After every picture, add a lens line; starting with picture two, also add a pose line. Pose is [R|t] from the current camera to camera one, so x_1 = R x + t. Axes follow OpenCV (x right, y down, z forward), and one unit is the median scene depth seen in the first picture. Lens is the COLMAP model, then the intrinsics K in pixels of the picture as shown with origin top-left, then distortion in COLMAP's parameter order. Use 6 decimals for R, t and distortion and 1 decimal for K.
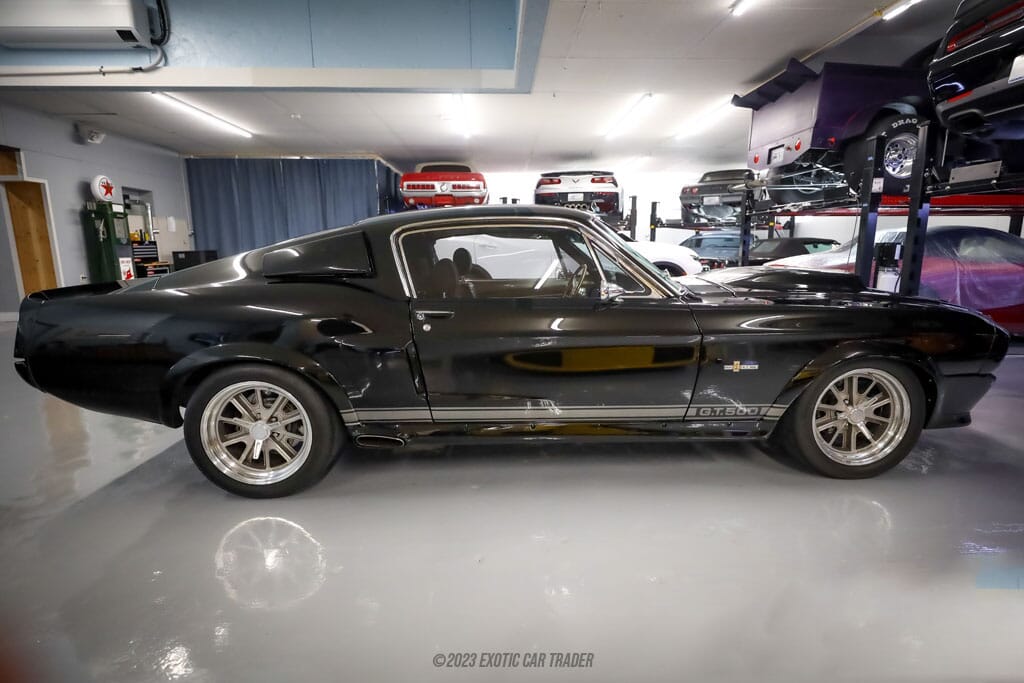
lens RADIAL K [[510.1, 0, 512.0], [0, 510.1, 341.5], [0, 0, 1]] dist [-0.000488, 0.000602]
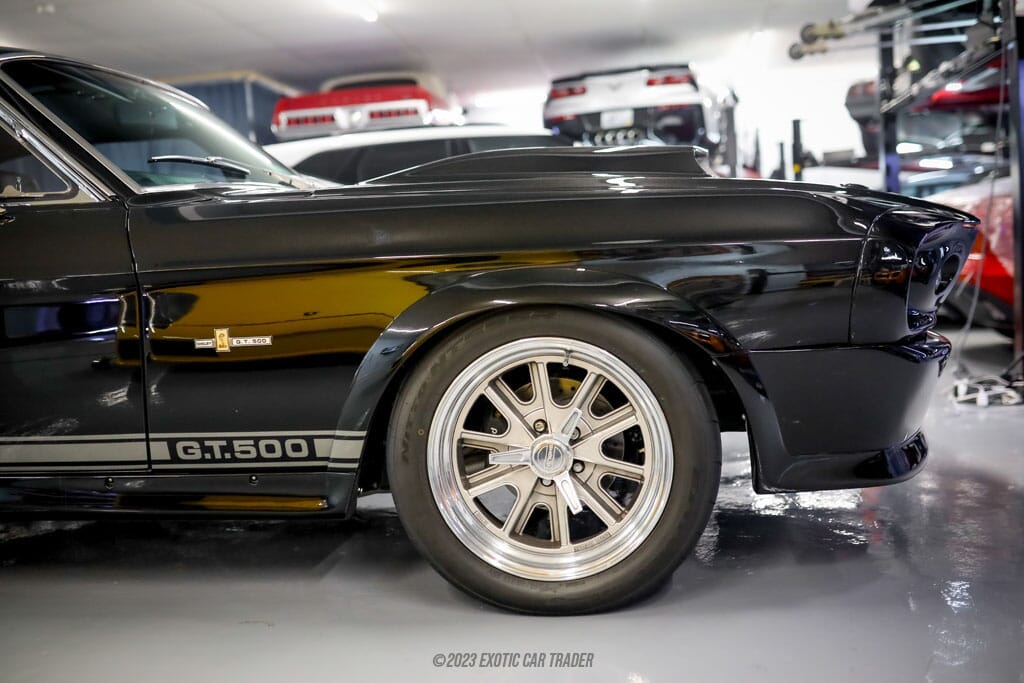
lens RADIAL K [[1021.9, 0, 512.0], [0, 1021.9, 341.5], [0, 0, 1]] dist [-0.011345, -0.021168]
pose [[0.984207, -0.035816, -0.173361, 0.194413], [0.017470, 0.994189, -0.106217, 0.034281], [0.176158, 0.101511, 0.979114, 0.043275]]
